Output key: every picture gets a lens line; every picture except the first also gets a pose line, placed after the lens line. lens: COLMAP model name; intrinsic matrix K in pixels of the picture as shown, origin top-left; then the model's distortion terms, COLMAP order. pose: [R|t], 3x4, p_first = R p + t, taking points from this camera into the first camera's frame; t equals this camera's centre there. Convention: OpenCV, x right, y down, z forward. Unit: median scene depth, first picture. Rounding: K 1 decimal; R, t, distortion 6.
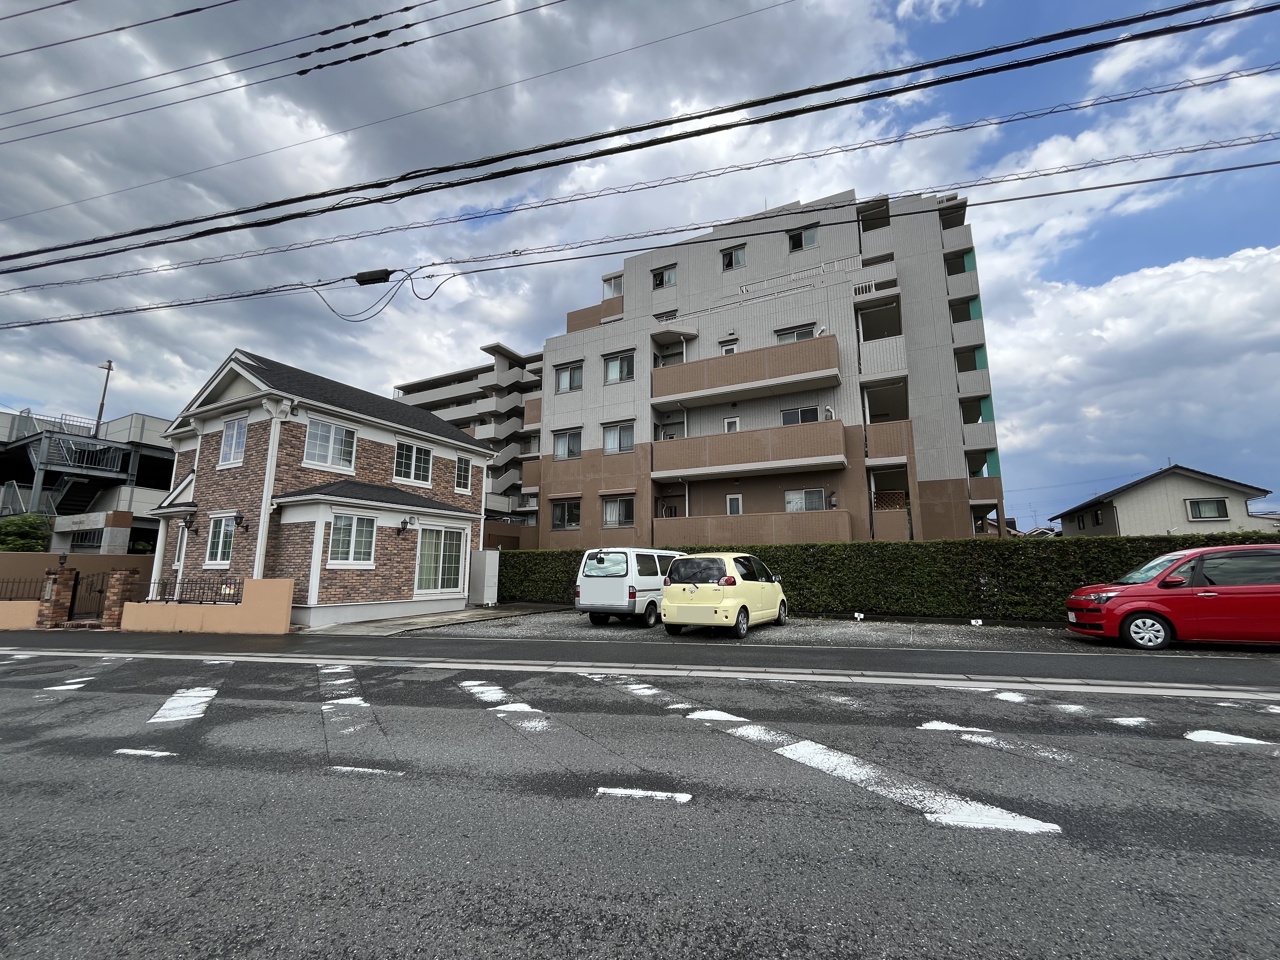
lens RADIAL K [[522.1, 0, 640.0], [0, 522.1, 480.0], [0, 0, 1]] dist [0.001620, -0.000026]
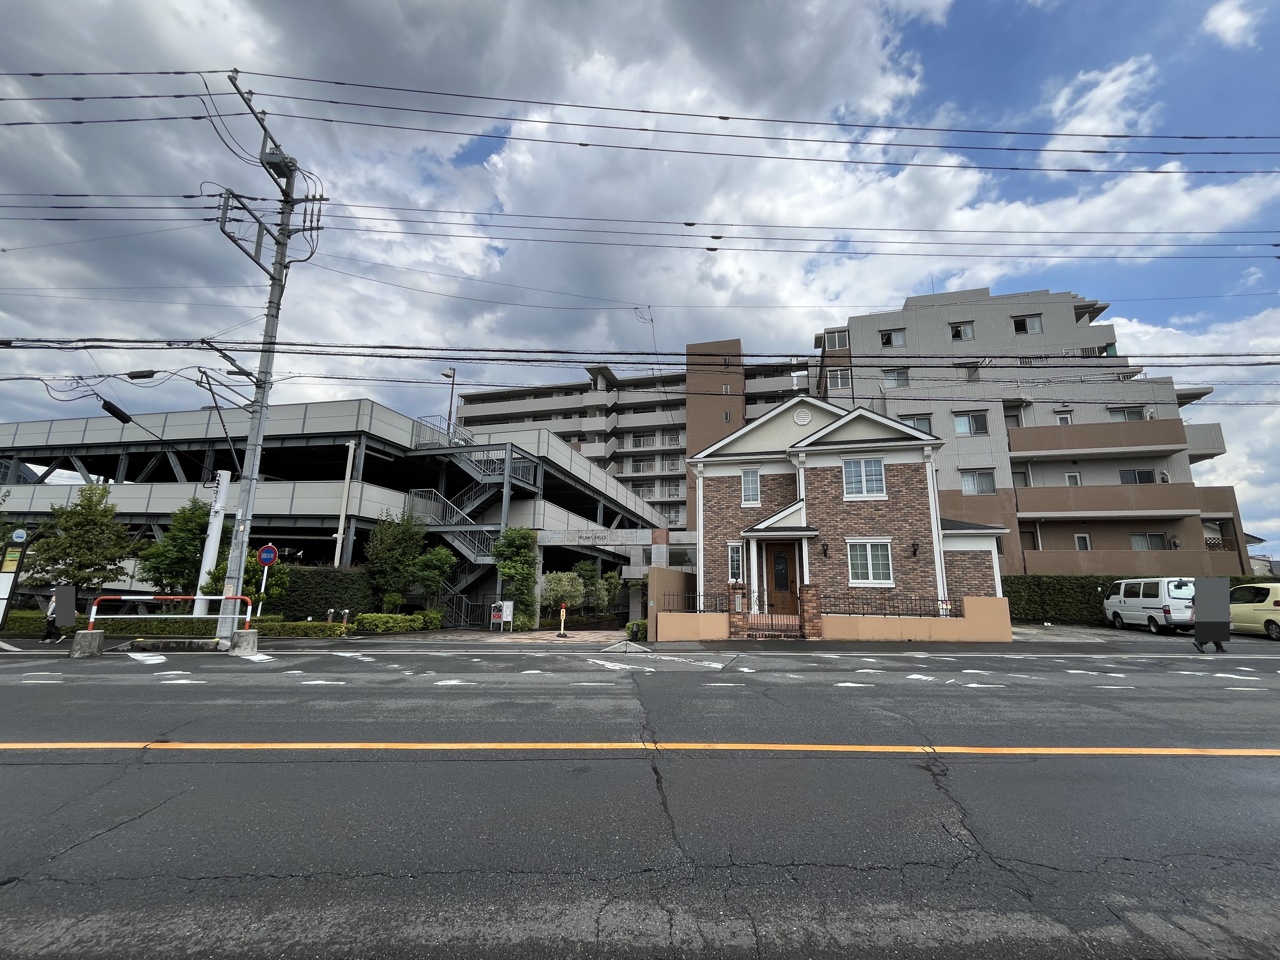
lens RADIAL K [[522.1, 0, 640.0], [0, 522.1, 480.0], [0, 0, 1]] dist [0.001620, -0.000026]
pose [[0.979423, 0.057307, 0.193510, -1.068992], [-0.050835, 0.997974, -0.038250, 0.000806], [-0.195310, 0.027626, 0.980352, -0.037425]]
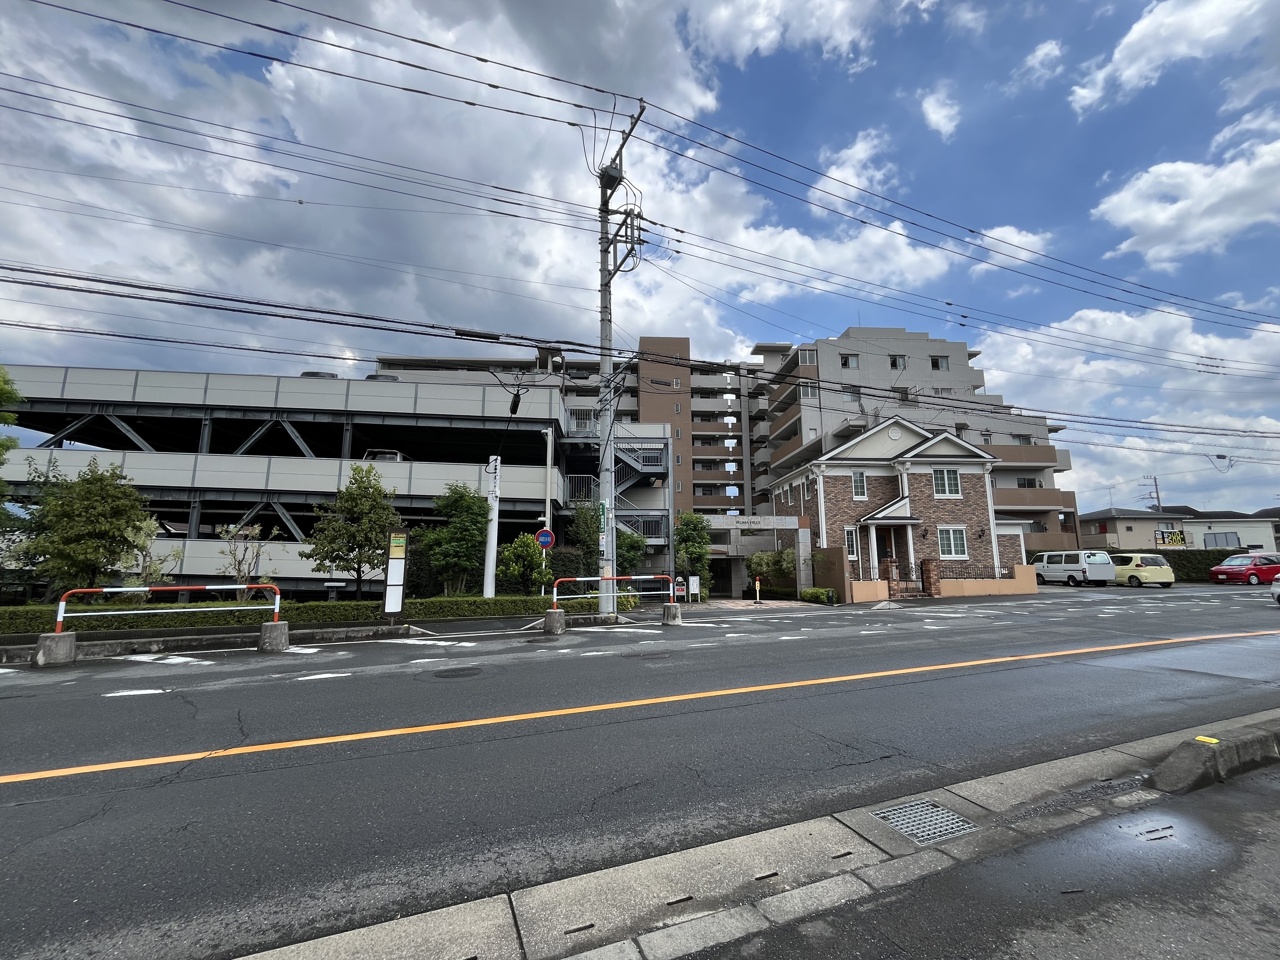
lens RADIAL K [[522.8, 0, 644.3], [0, 522.8, 478.4], [0, 0, 1]] dist [0.010084, -0.000135]
pose [[0.854249, 0.083086, 0.513181, -1.742622], [-0.084076, 0.996231, -0.021339, 0.020487], [-0.513020, -0.024918, 0.858015, 0.050746]]
